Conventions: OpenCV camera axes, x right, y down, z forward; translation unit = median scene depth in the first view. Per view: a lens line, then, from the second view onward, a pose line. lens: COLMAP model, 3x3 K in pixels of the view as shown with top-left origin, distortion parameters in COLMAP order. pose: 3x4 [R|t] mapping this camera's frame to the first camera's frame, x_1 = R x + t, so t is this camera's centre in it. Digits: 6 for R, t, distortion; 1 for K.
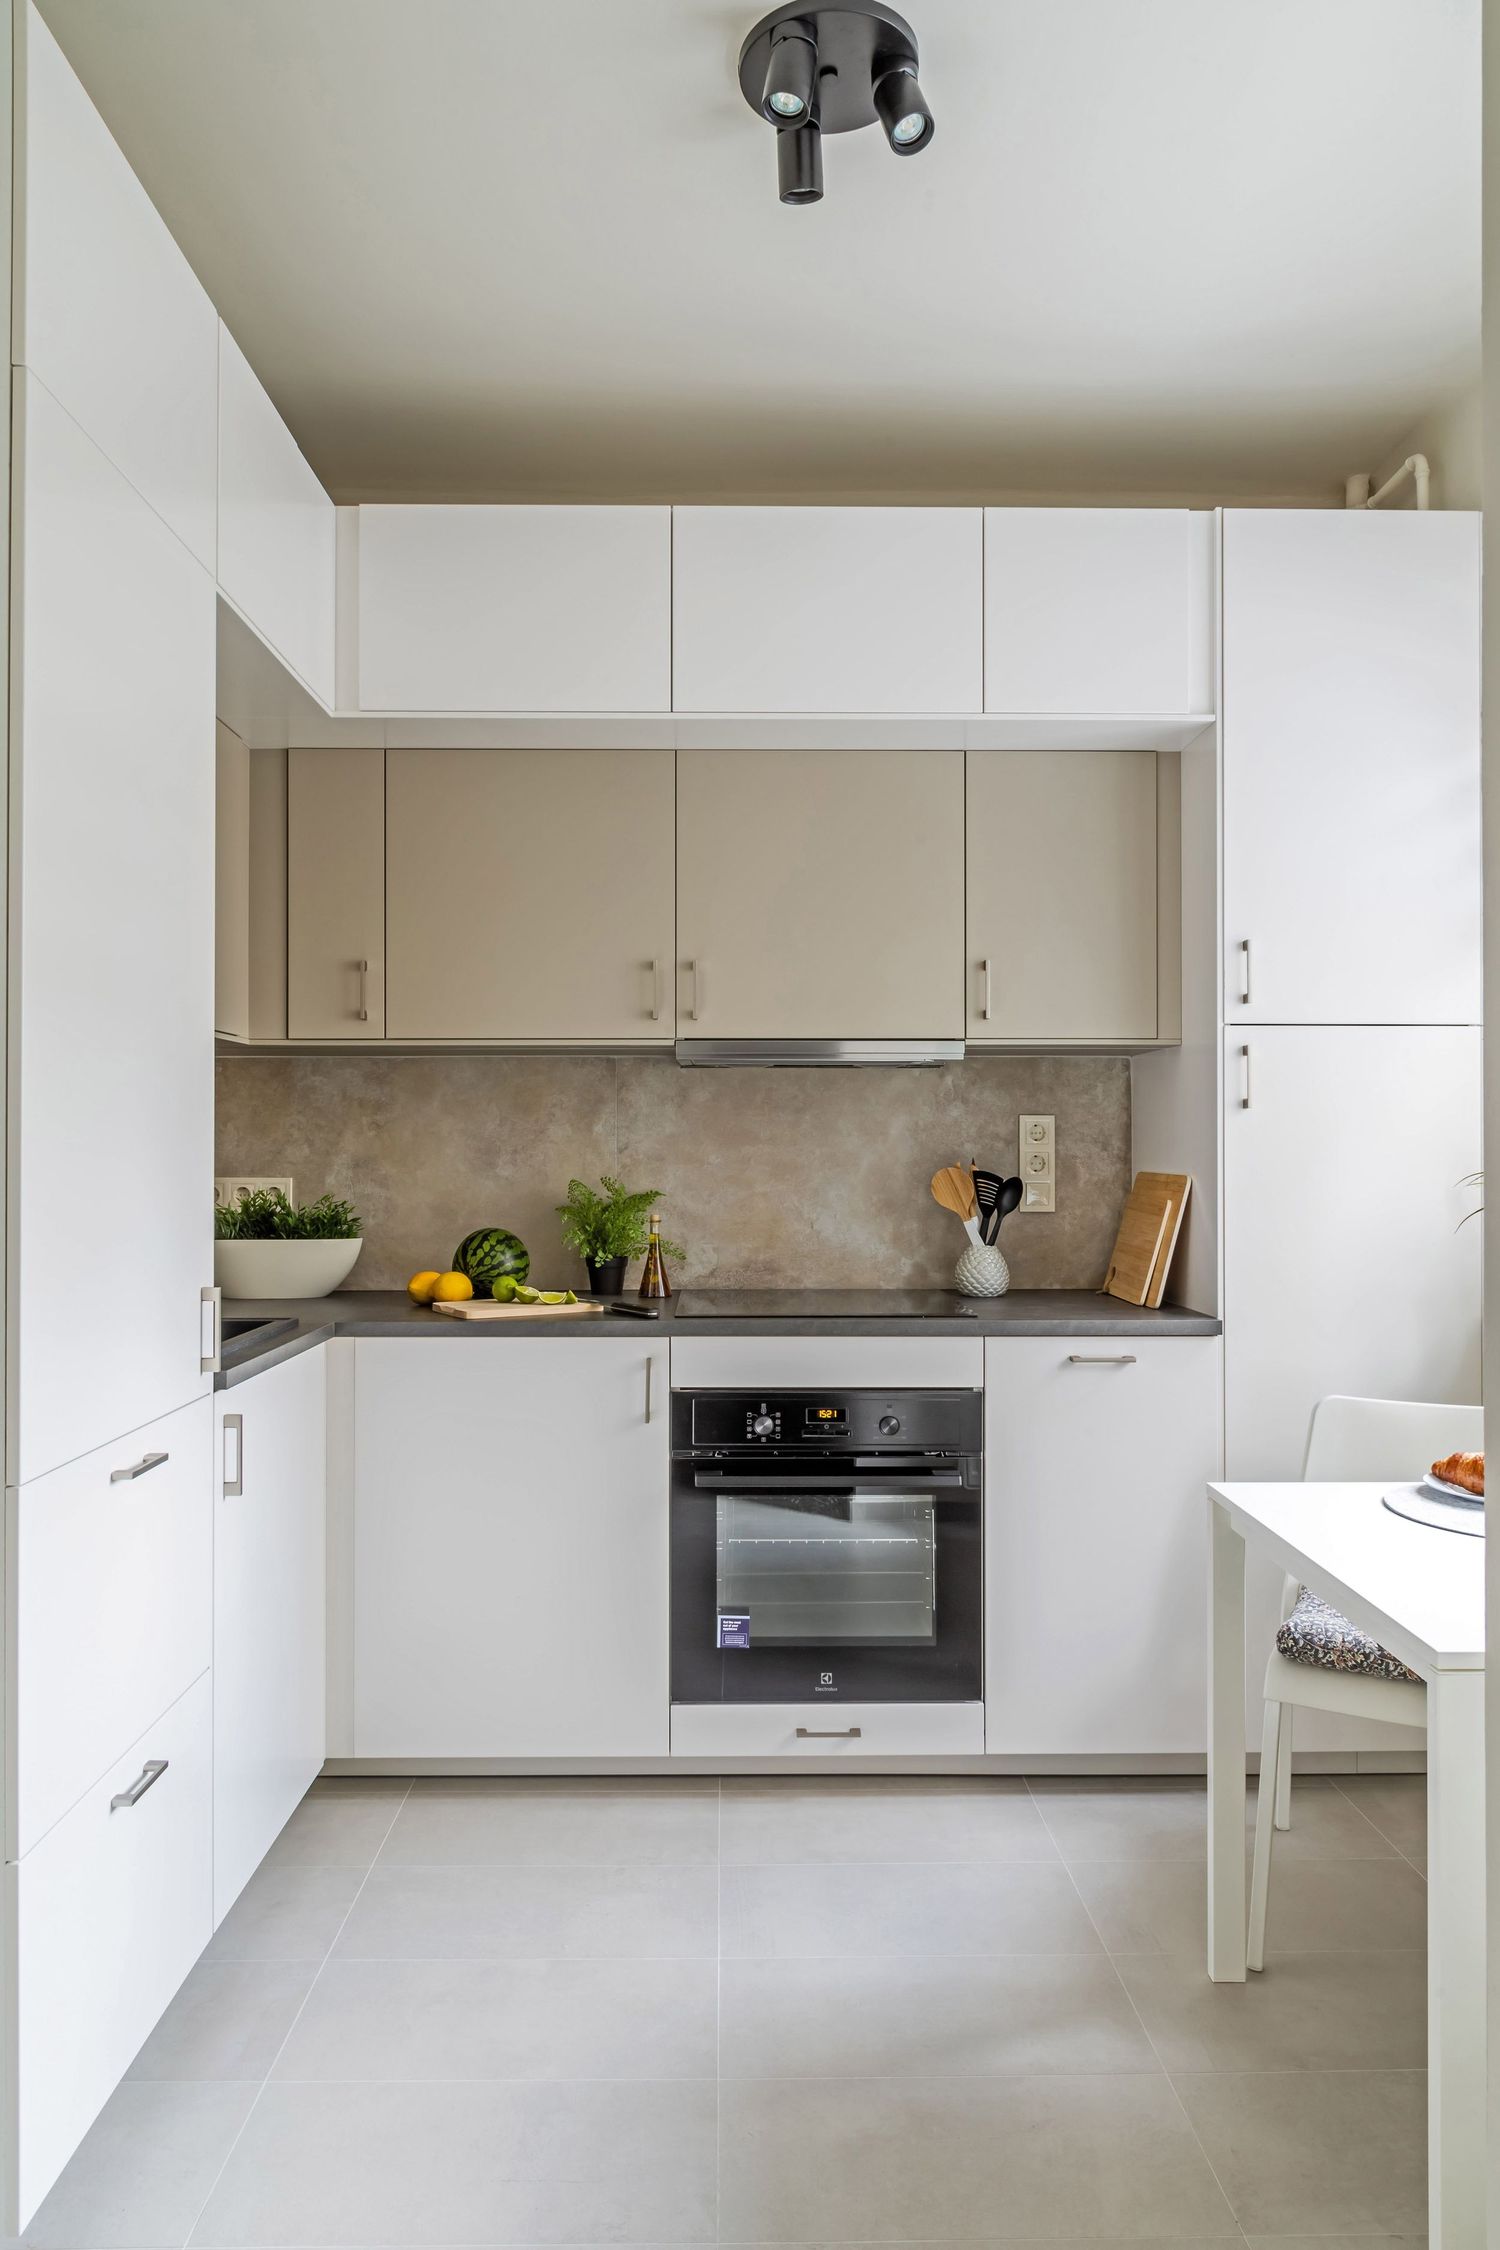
lens RADIAL K [[1501.2, 0, 758.3], [0, 1501.2, 1130.0], [0, 0, 1]] dist [0.000838, 0.000155]
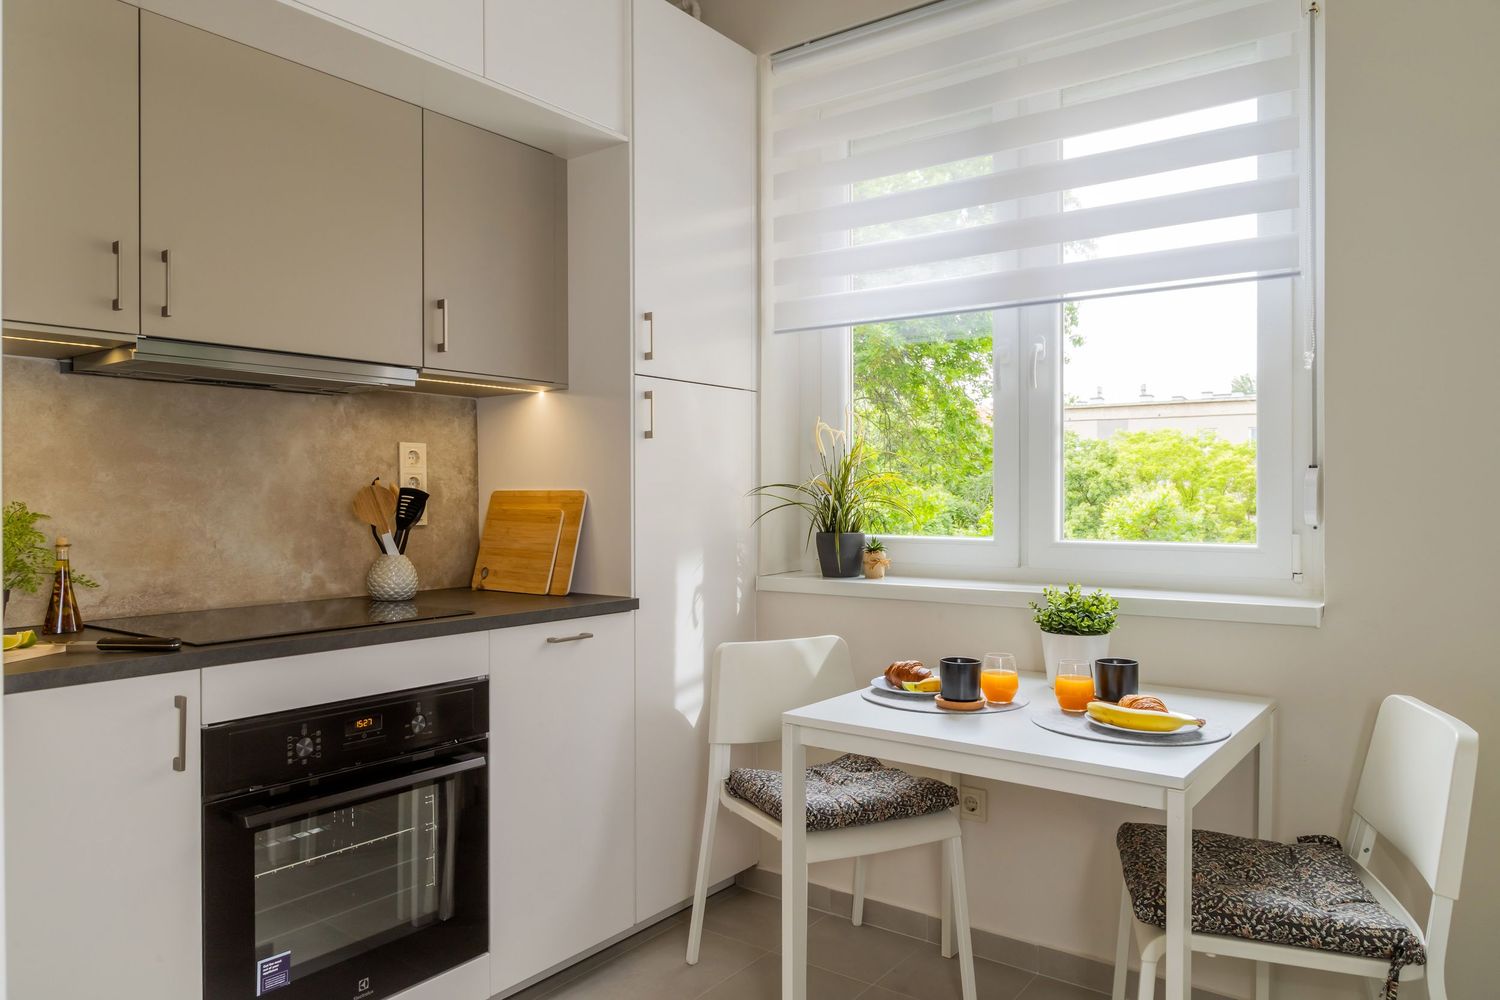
lens RADIAL K [[1000.8, 0, 750.9], [0, 1000.8, 498.5], [0, 0, 1]] dist [0.000838, 0.000155]
pose [[0.617614, -0.005026, 0.786465, -0.265933], [-0.004420, 0.999942, 0.009861, 0.024902], [-0.786469, -0.009567, 0.617556, 0.314290]]
